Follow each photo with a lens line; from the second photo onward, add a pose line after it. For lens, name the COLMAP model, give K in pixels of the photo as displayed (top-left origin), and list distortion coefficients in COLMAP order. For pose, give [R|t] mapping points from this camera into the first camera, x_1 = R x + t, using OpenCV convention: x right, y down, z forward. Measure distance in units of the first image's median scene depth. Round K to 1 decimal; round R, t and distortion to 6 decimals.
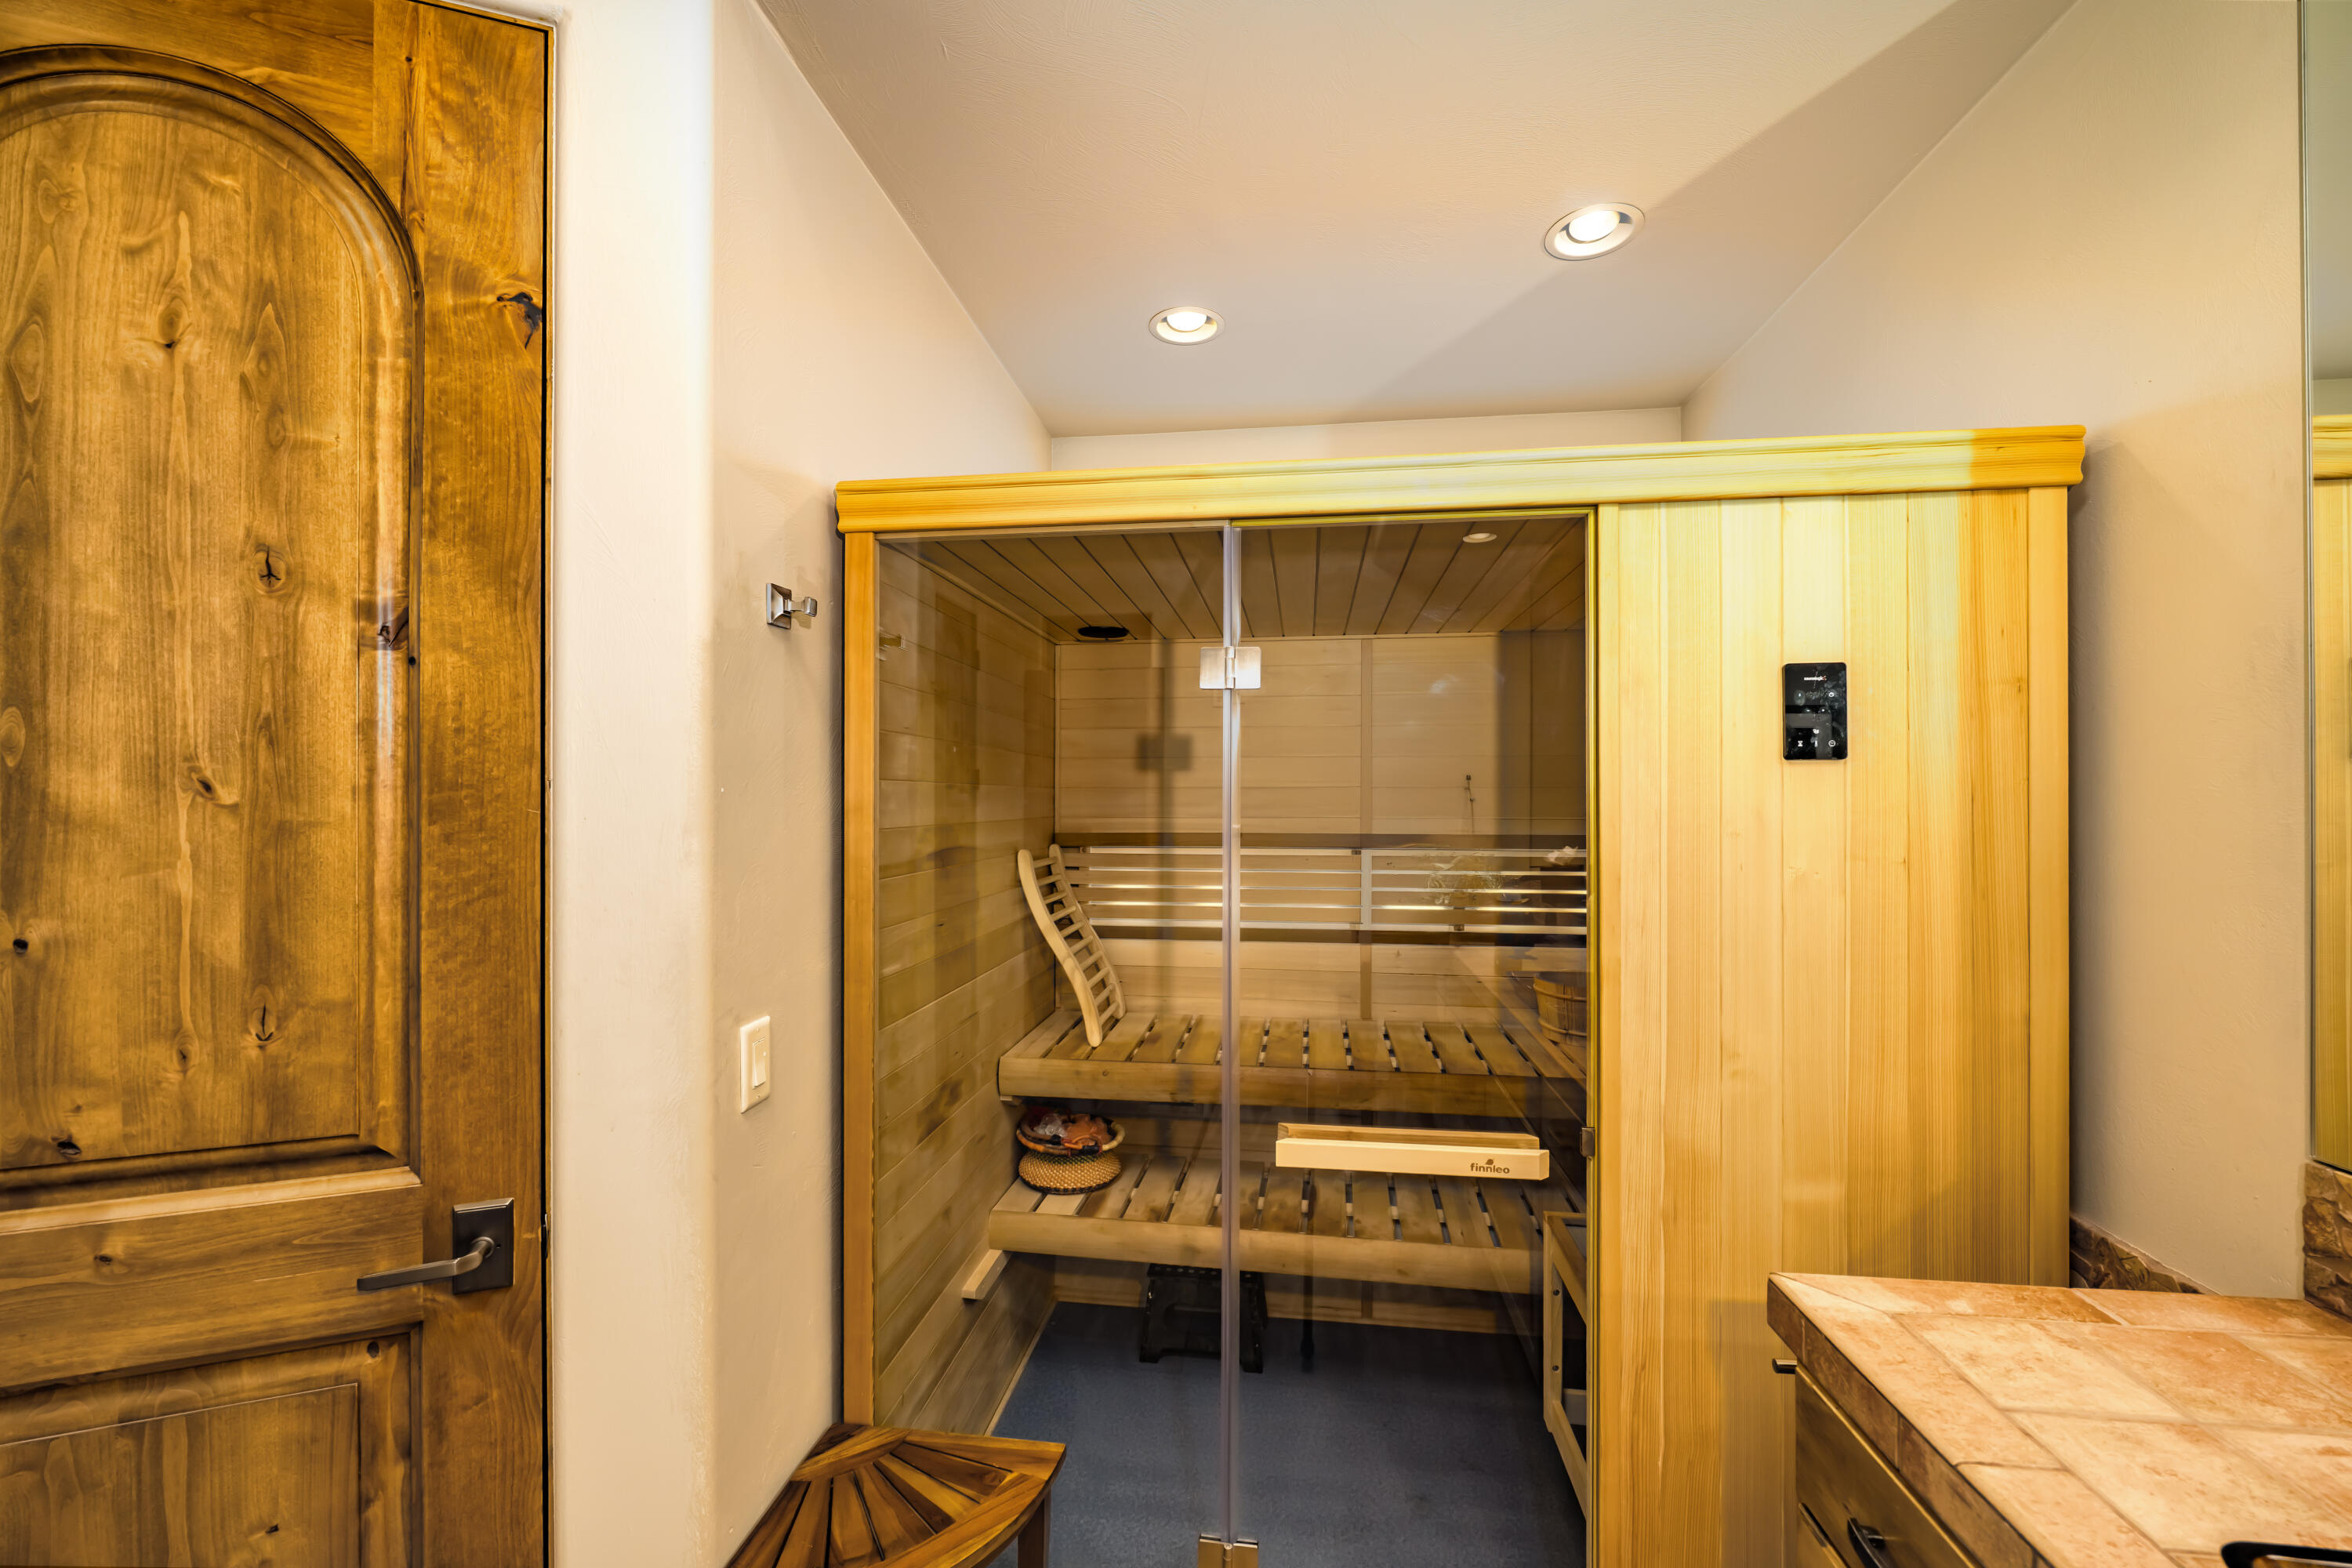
lens RADIAL K [[939.3, 0, 1173.0], [0, 939.3, 797.4], [0, 0, 1]] dist [-0.009932, 0.000055]
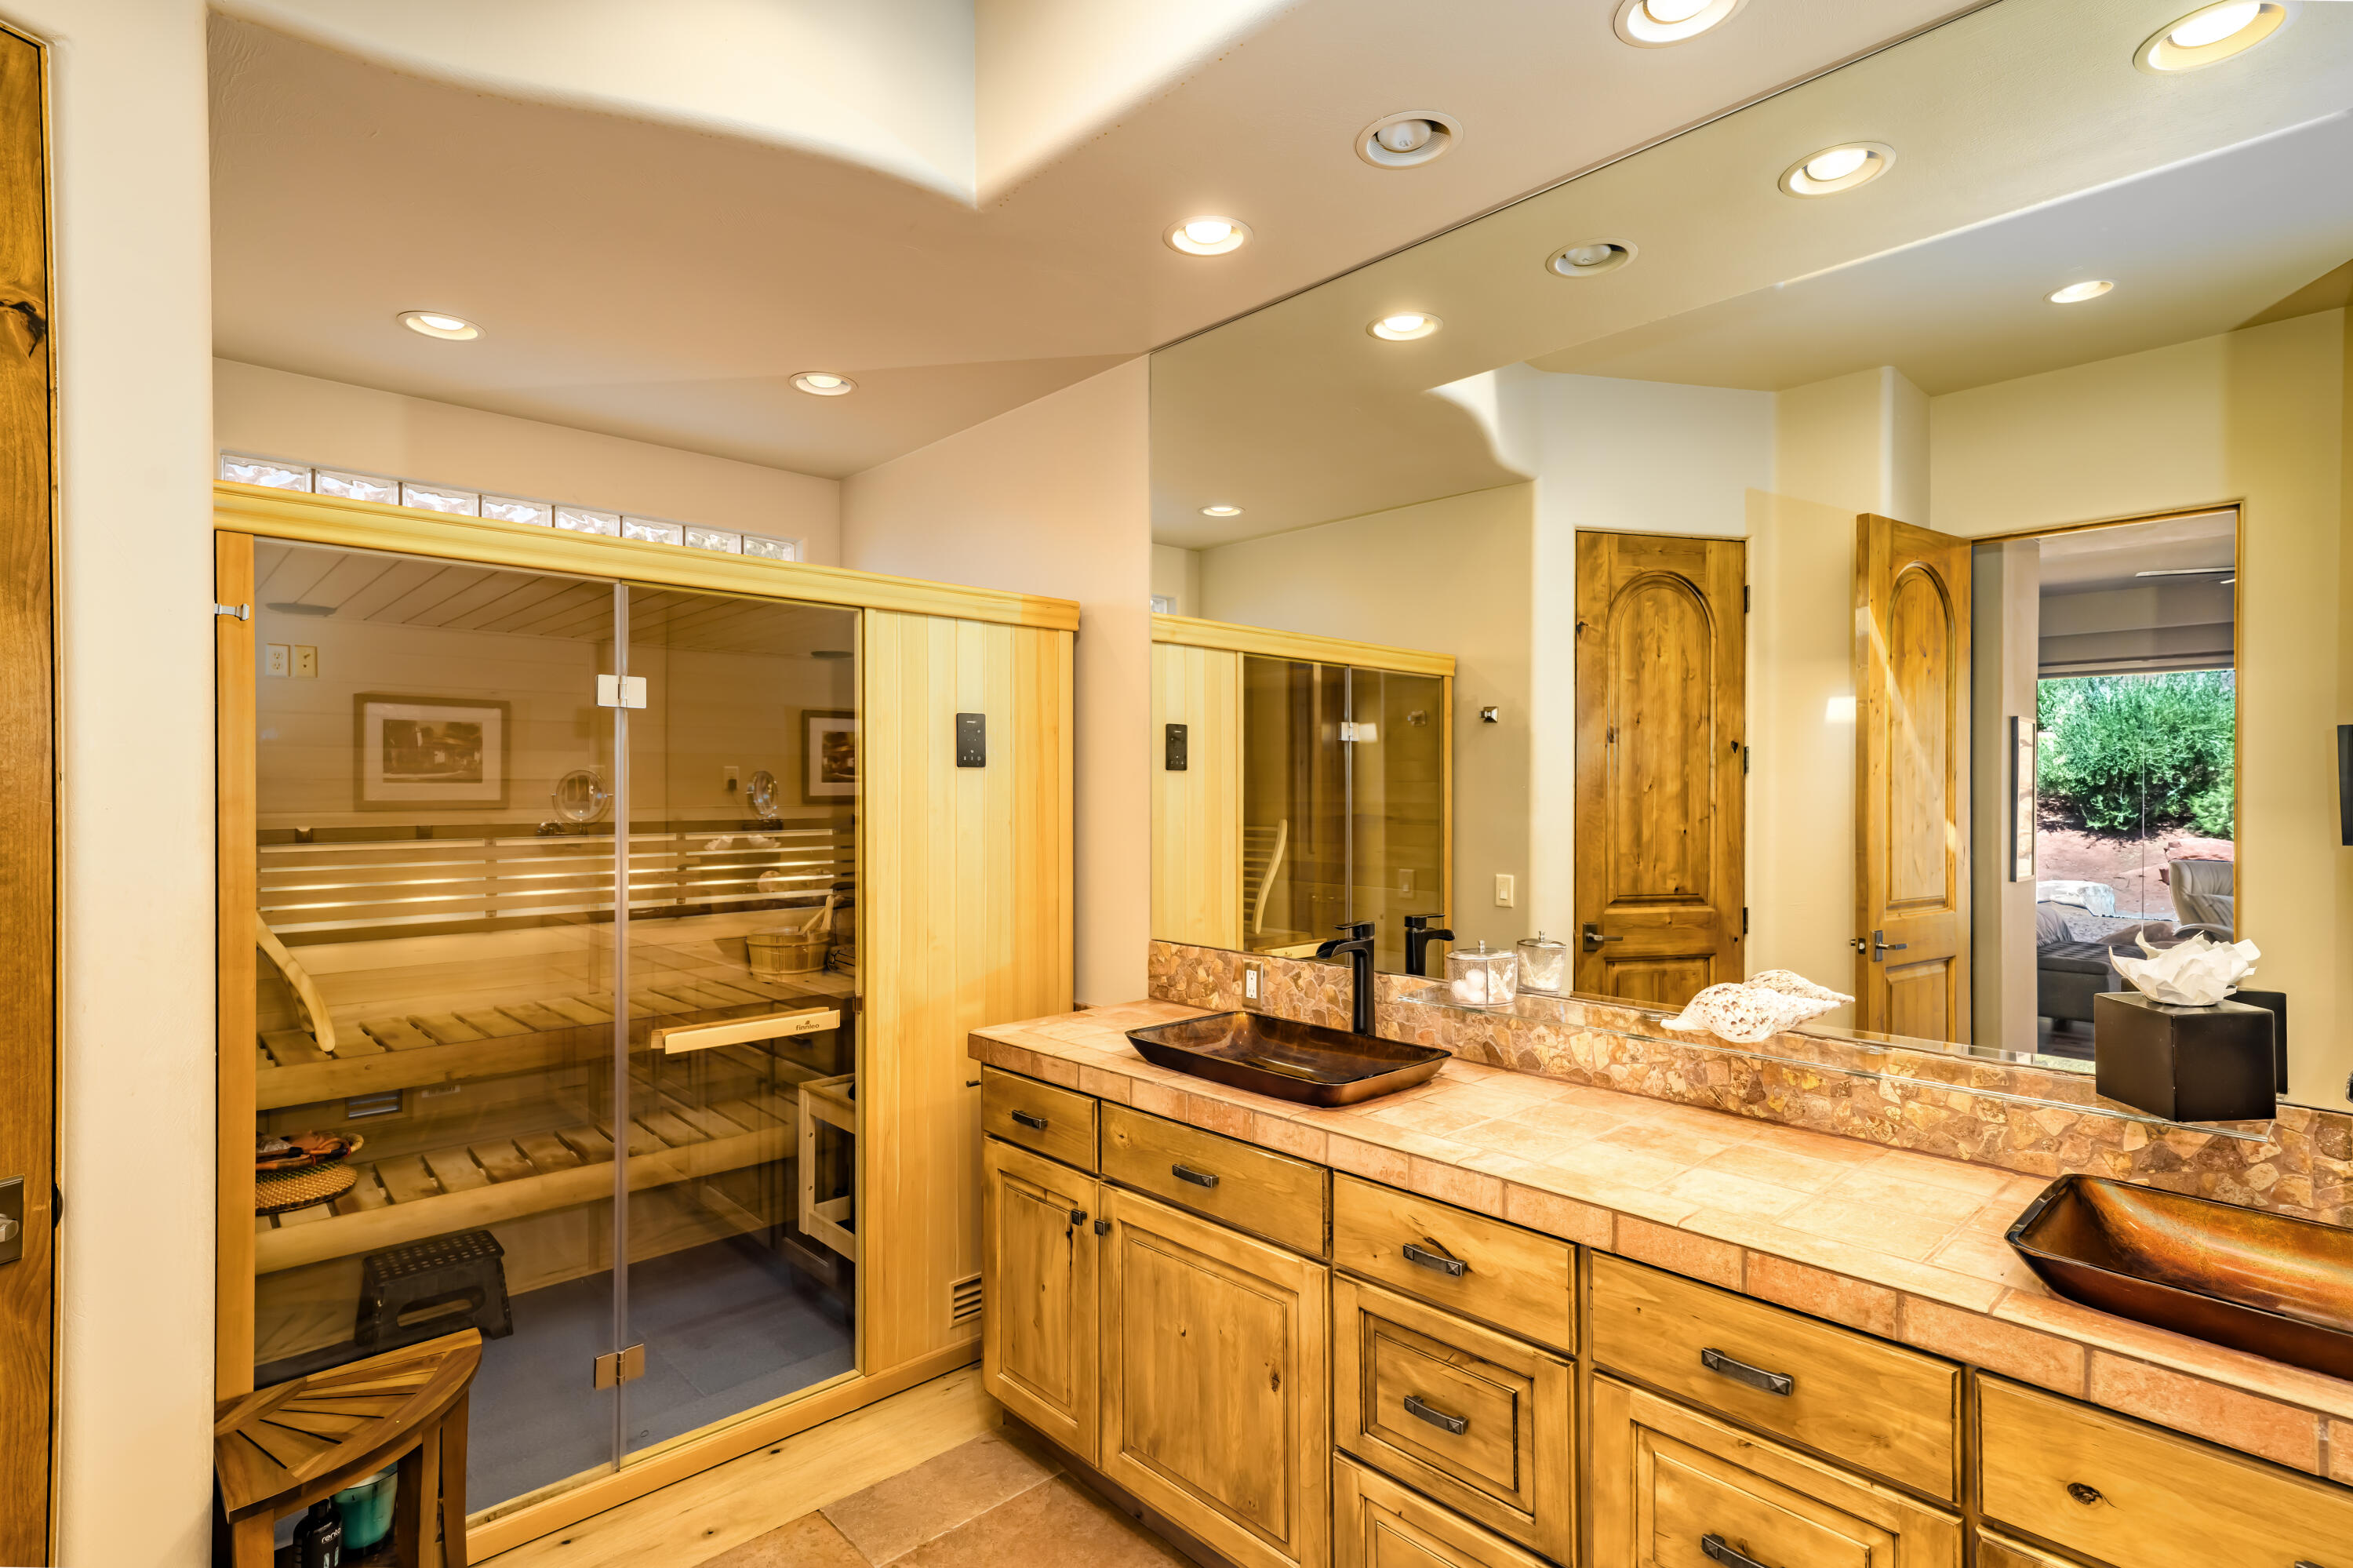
lens RADIAL K [[1162.4, 0, 1177.7], [0, 1162.4, 787.6], [0, 0, 1]] dist [0.021709, -0.000031]
pose [[0.633489, 0.000240, 0.773751, -0.906688], [-0.002004, 0.999997, 0.001331, -0.006547], [-0.773749, -0.002394, 0.633488, -0.827181]]
